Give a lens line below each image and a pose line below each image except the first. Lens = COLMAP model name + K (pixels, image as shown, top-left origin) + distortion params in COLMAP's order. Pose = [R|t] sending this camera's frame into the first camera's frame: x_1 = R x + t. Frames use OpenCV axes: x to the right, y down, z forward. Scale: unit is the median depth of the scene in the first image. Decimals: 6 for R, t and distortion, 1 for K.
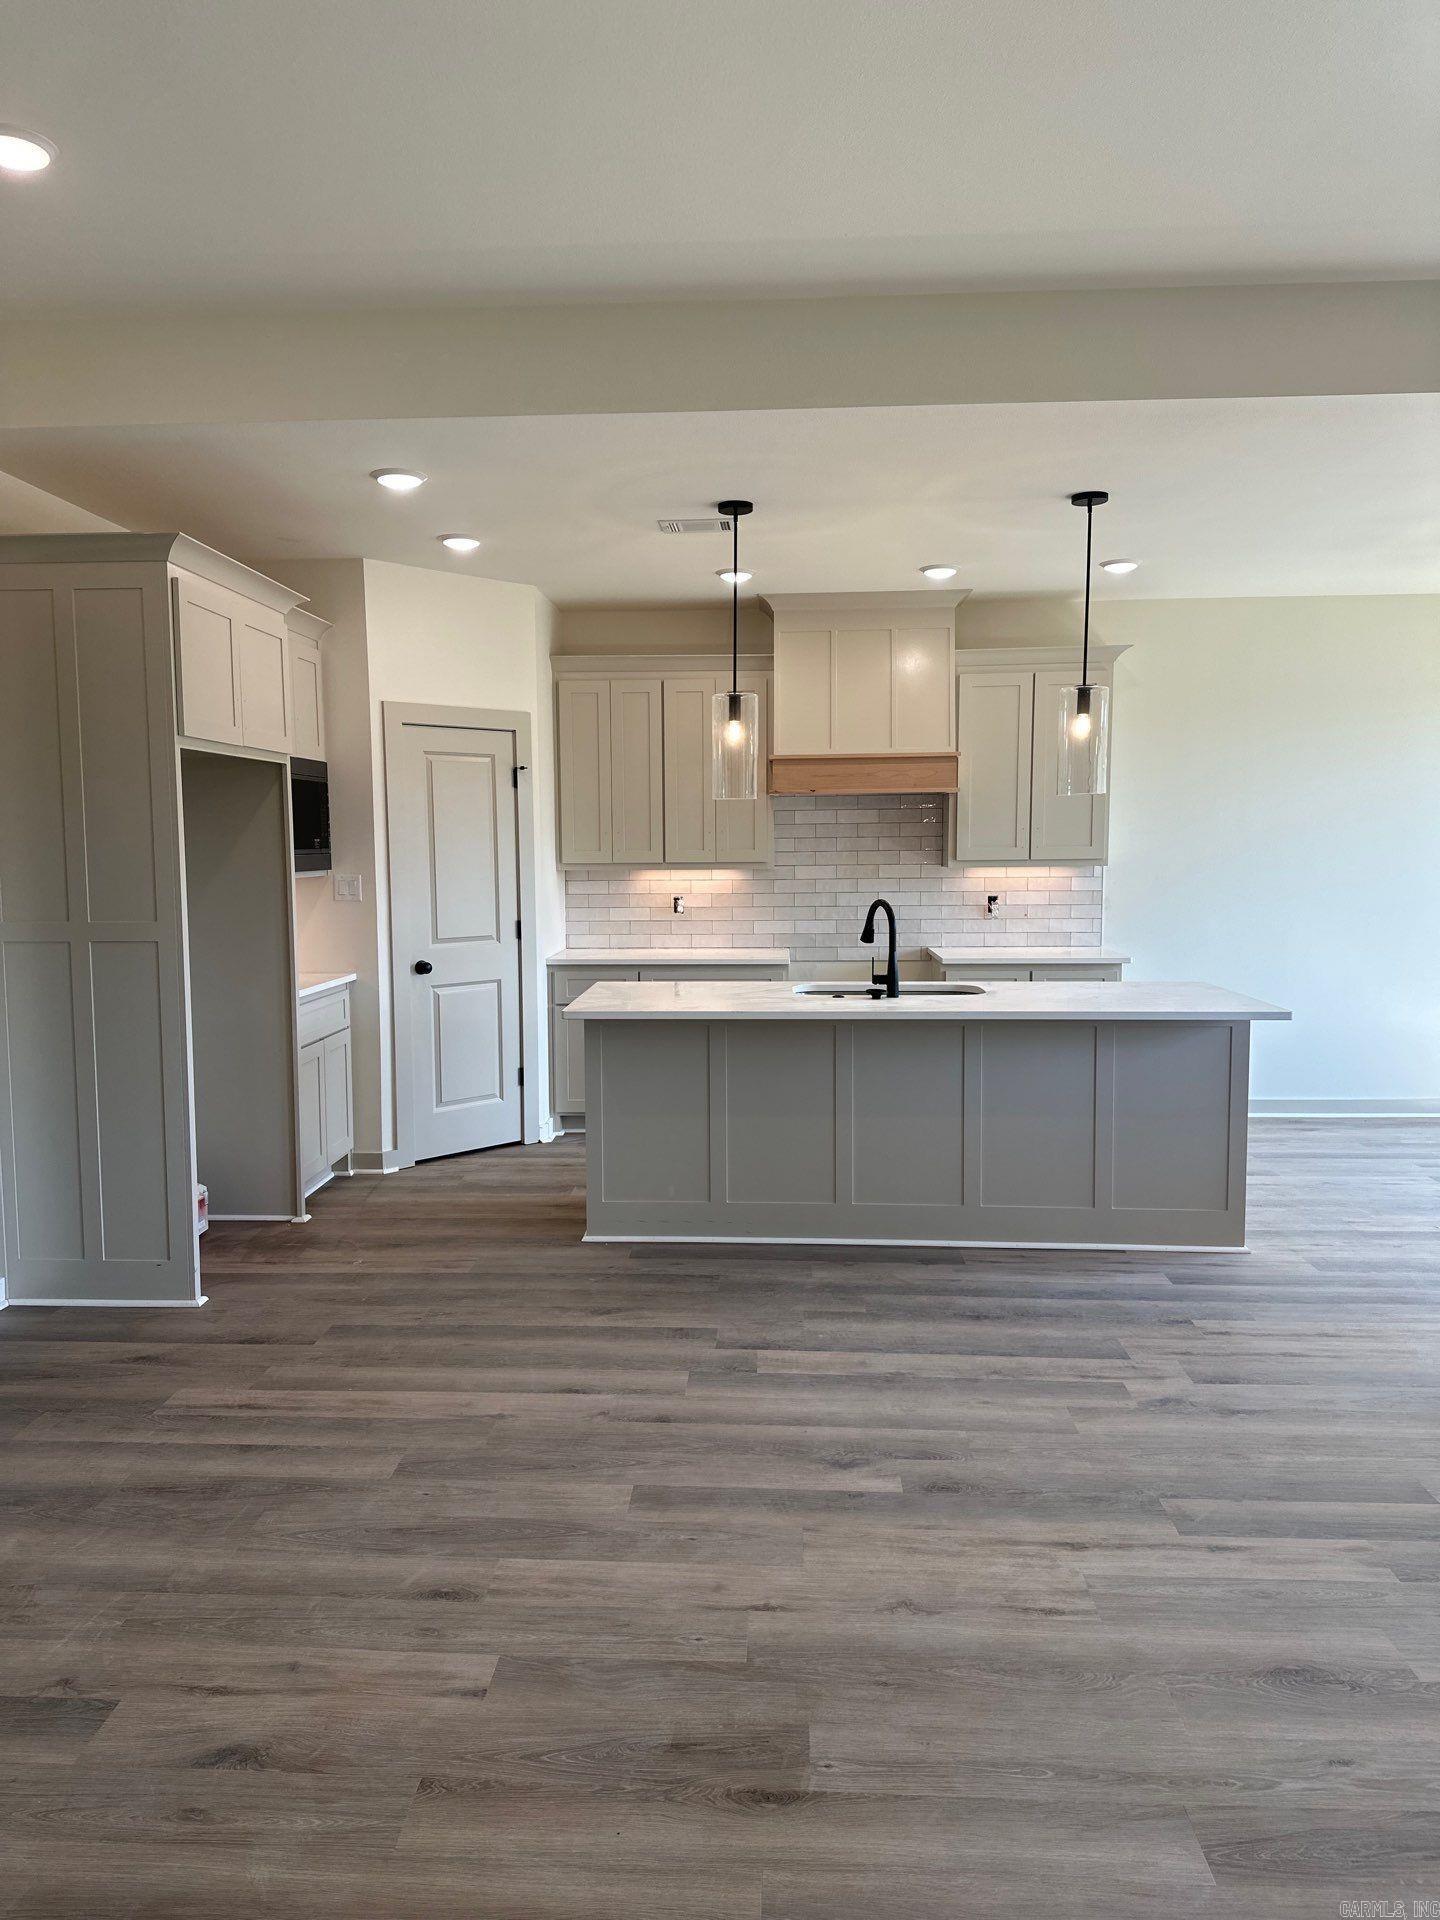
lens RADIAL K [[1366.0, 0, 712.0], [0, 1366.0, 973.5], [0, 0, 1]] dist [0.170932, -0.168727]
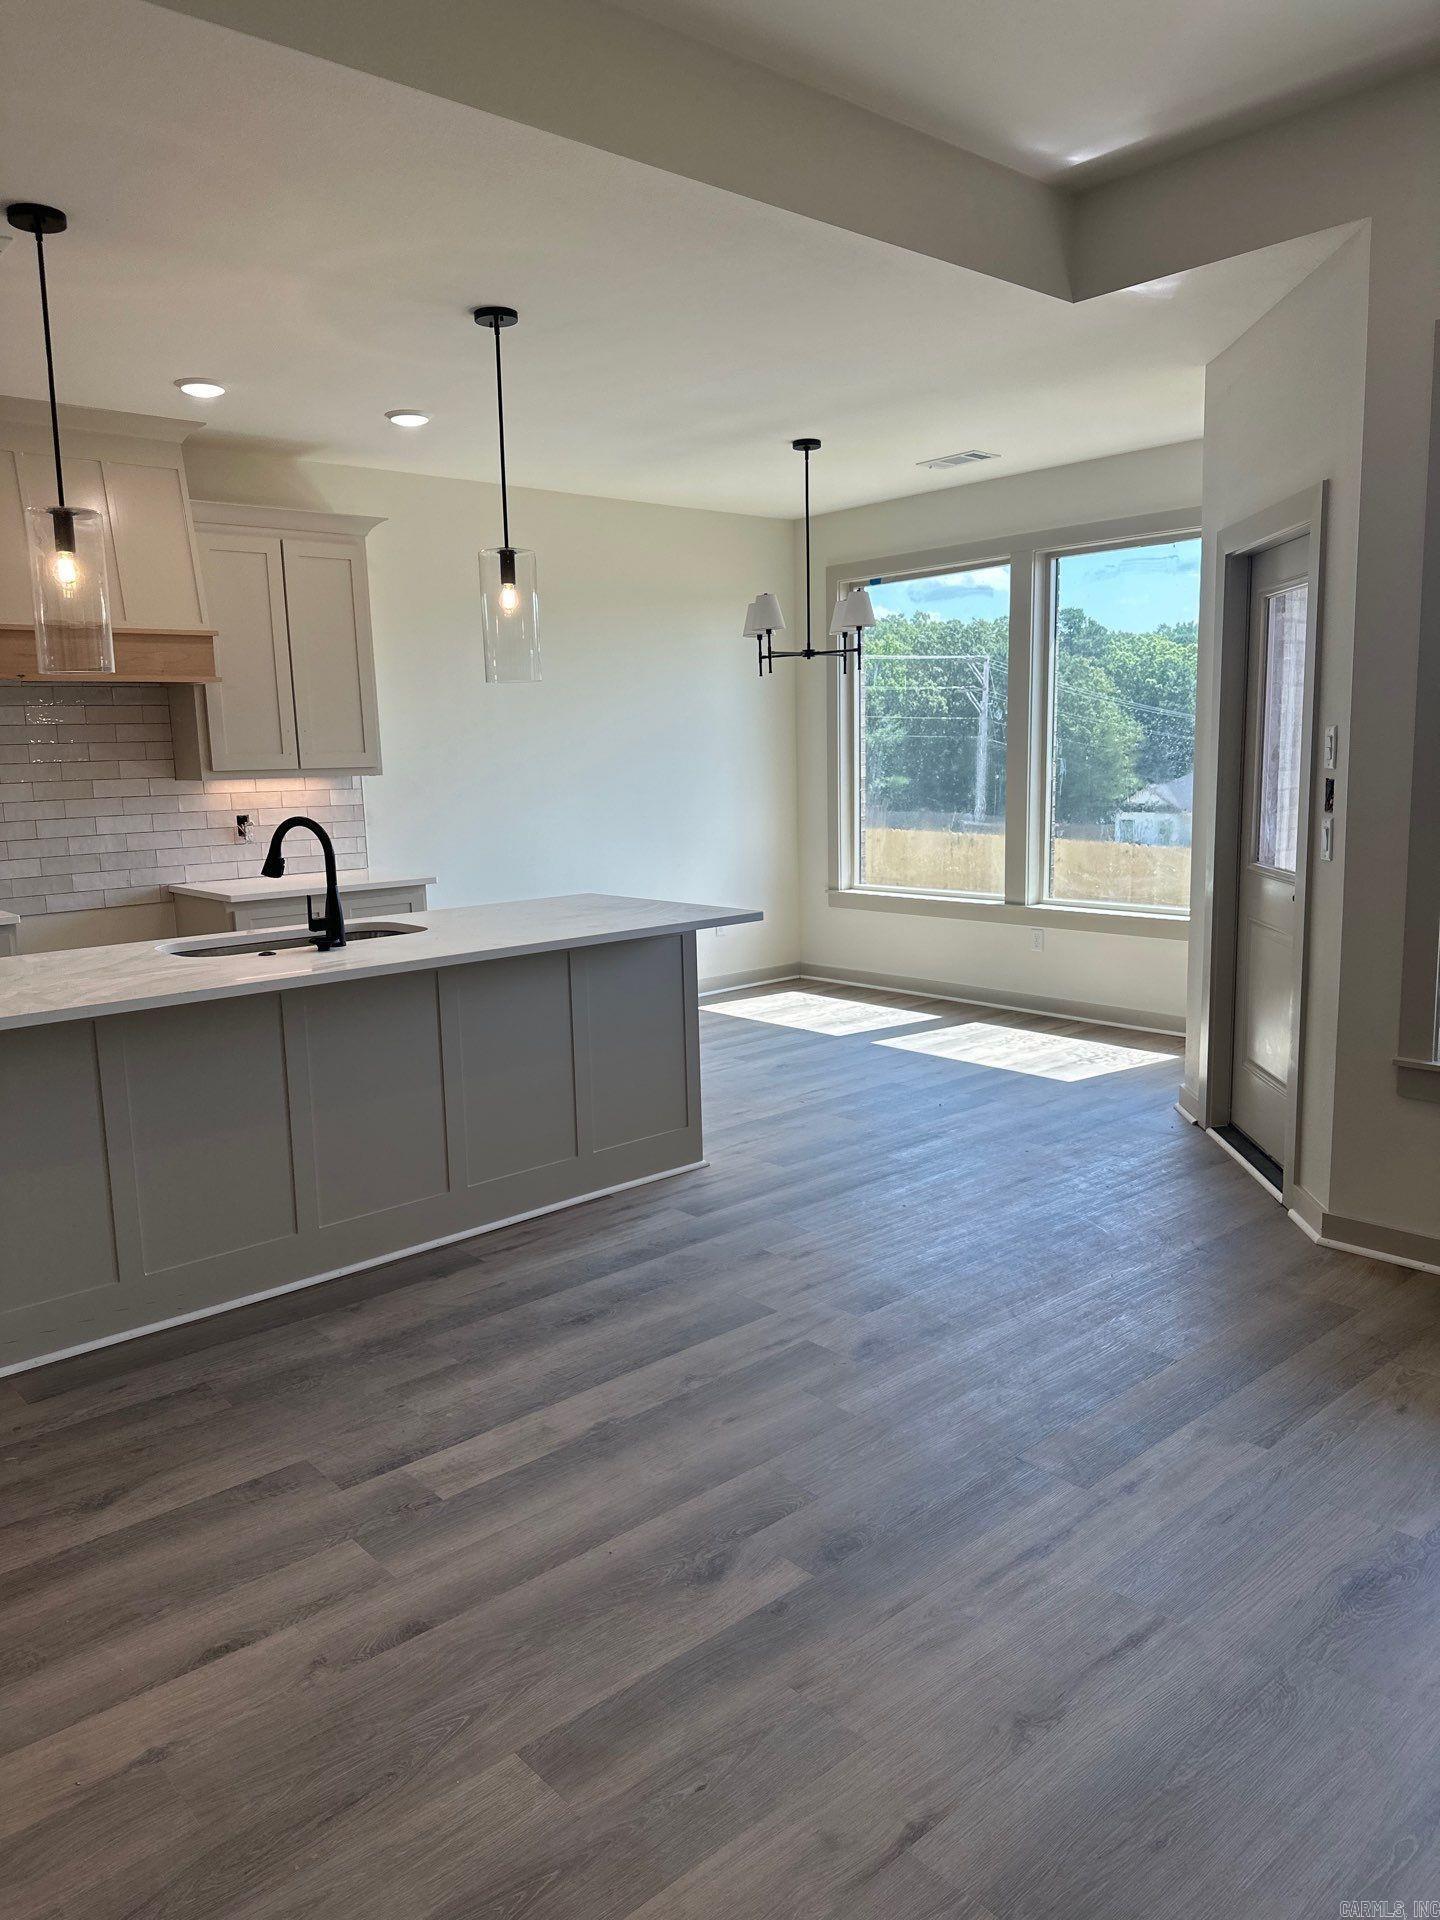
lens RADIAL K [[1360.7, 0, 720.0], [0, 1360.7, 960.0], [0, 0, 1]] dist [0.160840, -0.252606]
pose [[0.717526, -0.122839, 0.685614, -0.296262], [0.092388, 0.992413, 0.081118, -0.021198], [-0.690377, 0.005138, 0.723432, 0.382718]]
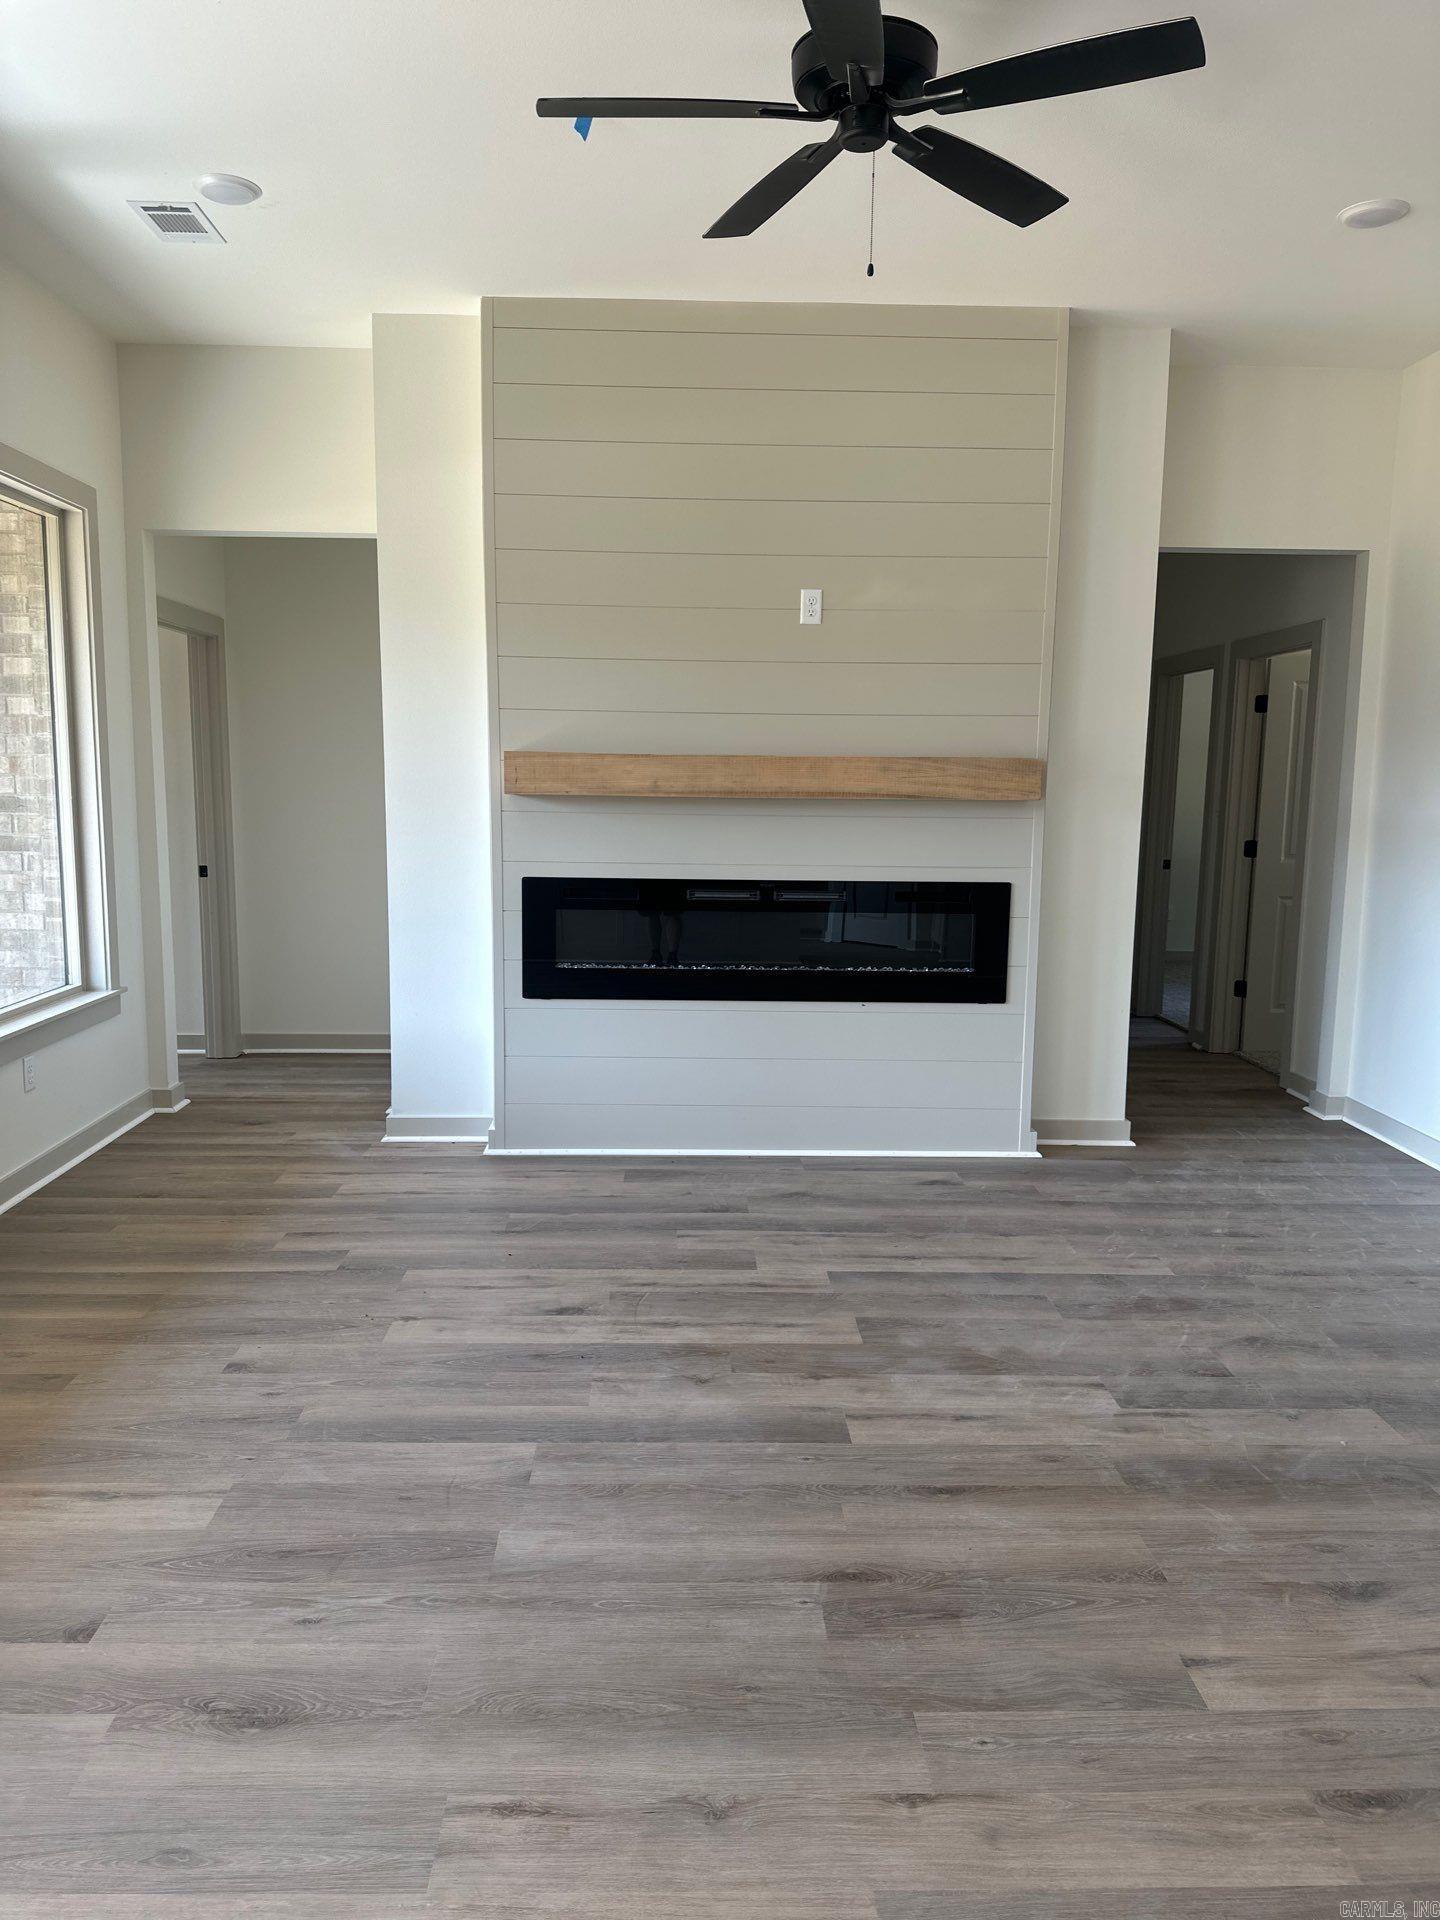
lens RADIAL K [[1366.0, 0, 712.0], [0, 1366.0, 973.5], [0, 0, 1]] dist [0.170932, -0.168727]
pose [[-0.996677, -0.003499, -0.081379, 0.132895], [-0.023118, 0.970146, 0.241419, -0.083104], [0.078105, 0.242498, -0.967003, 1.059756]]
